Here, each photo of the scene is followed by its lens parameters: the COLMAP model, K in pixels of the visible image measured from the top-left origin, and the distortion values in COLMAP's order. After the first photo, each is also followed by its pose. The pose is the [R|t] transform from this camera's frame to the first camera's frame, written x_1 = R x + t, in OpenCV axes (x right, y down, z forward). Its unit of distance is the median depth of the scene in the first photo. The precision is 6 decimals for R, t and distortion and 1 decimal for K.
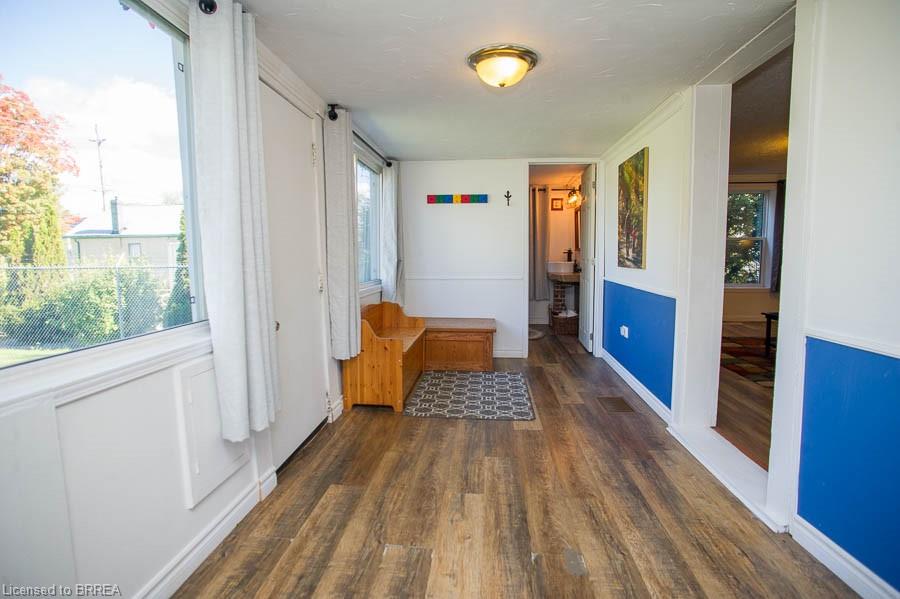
lens RADIAL K [[470.1, 0, 455.1], [0, 470.1, 305.2], [0, 0, 1]] dist [-0.034292, 0.010339]
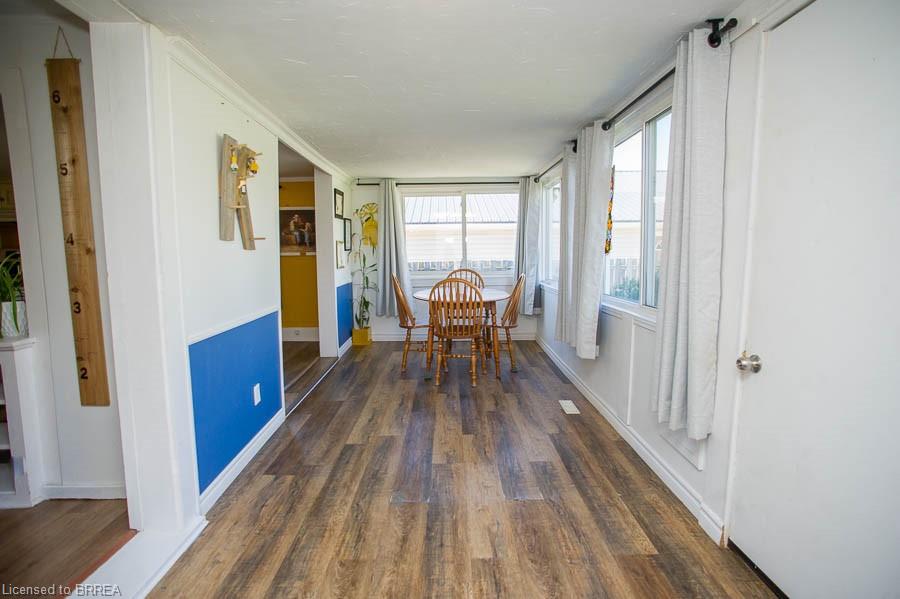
lens RADIAL K [[470.1, 0, 451.7], [0, 470.1, 301.2], [0, 0, 1]] dist [-0.034292, 0.010339]
pose [[-0.997038, 0.026056, -0.072356, 0.151821], [0.010048, 0.976925, 0.213344, -0.238325], [0.076245, 0.211985, -0.974294, 1.804419]]
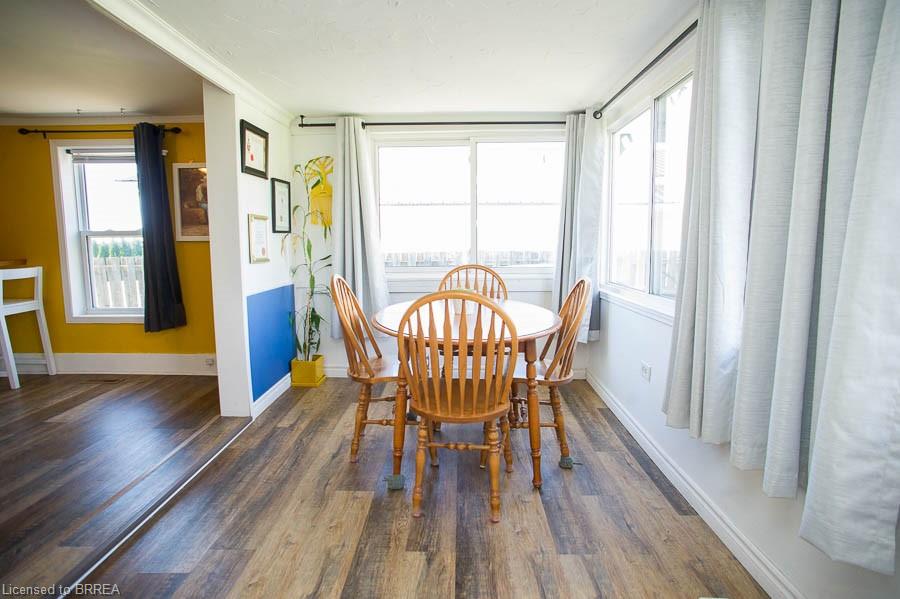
lens RADIAL K [[470.1, 0, 432.2], [0, 470.1, 300.4], [0, 0, 1]] dist [-0.034292, 0.010339]
pose [[-0.999642, 0.015061, -0.022132, 0.137419], [0.009727, 0.974571, 0.223869, -0.214890], [0.024941, 0.223574, -0.974368, 1.639900]]
